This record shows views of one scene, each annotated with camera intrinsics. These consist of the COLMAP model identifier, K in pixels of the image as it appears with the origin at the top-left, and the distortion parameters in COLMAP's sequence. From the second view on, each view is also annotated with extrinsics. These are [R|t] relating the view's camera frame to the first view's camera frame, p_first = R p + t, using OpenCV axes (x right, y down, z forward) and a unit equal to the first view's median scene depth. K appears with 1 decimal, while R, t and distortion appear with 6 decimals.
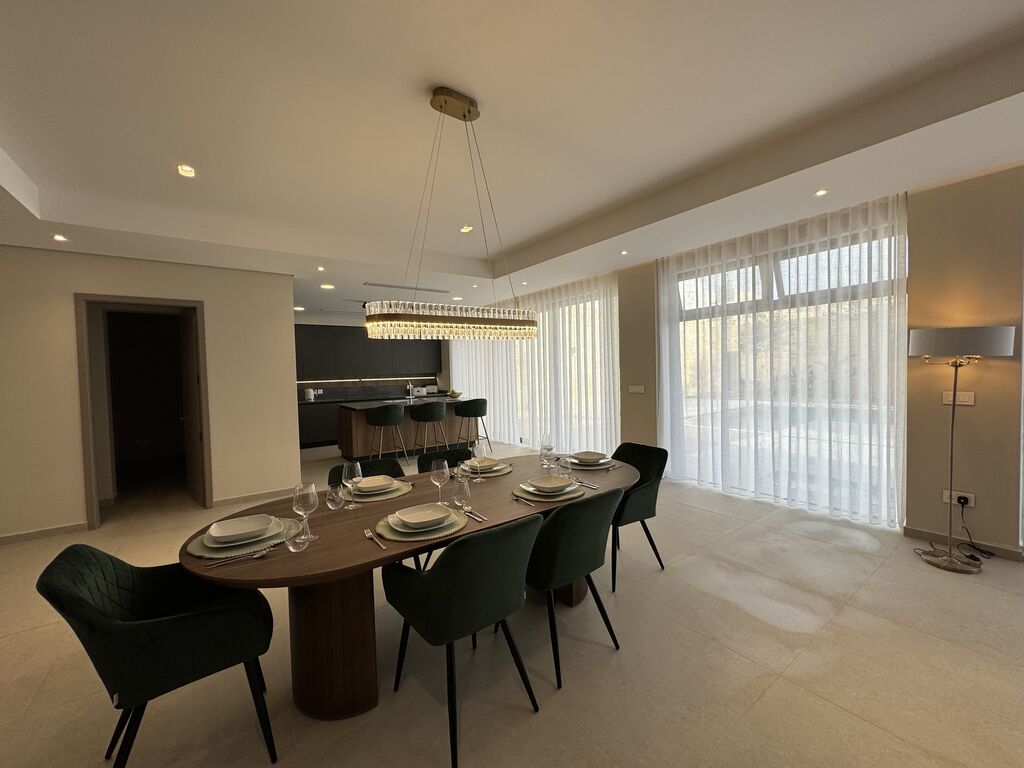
lens RADIAL K [[409.3, 0, 512.5], [0, 409.3, 381.5], [0, 0, 1]] dist [-0.001027, -0.000260]
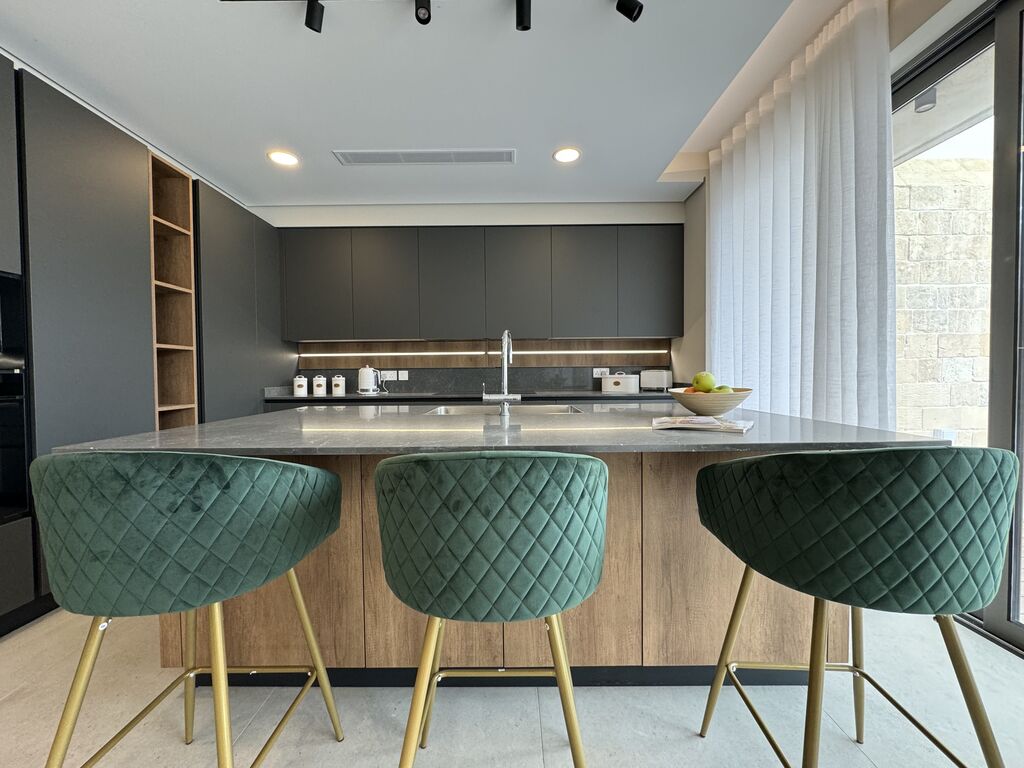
lens RADIAL K [[409.3, 0, 512.6], [0, 409.3, 380.5], [0, 0, 1]] dist [-0.001027, -0.000260]
pose [[0.806493, 0.023804, -0.590764, -0.078413], [-0.027854, 0.999609, 0.002252, 0.023004], [0.590587, 0.014639, 0.806841, 0.618712]]
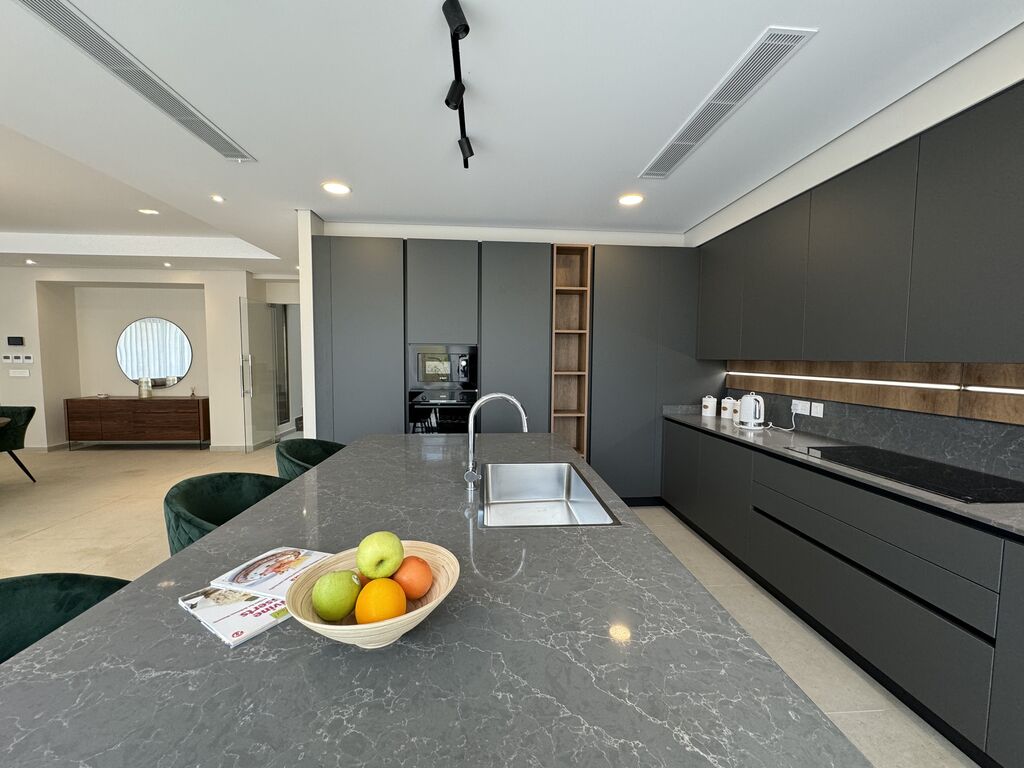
lens RADIAL K [[409.3, 0, 513.1], [0, 409.3, 384.9], [0, 0, 1]] dist [-0.001027, -0.000260]
pose [[-0.520851, 0.075406, -0.850311, -0.060543], [-0.027900, 0.994055, 0.105243, -0.019617], [0.853191, 0.078540, -0.515651, 0.853997]]
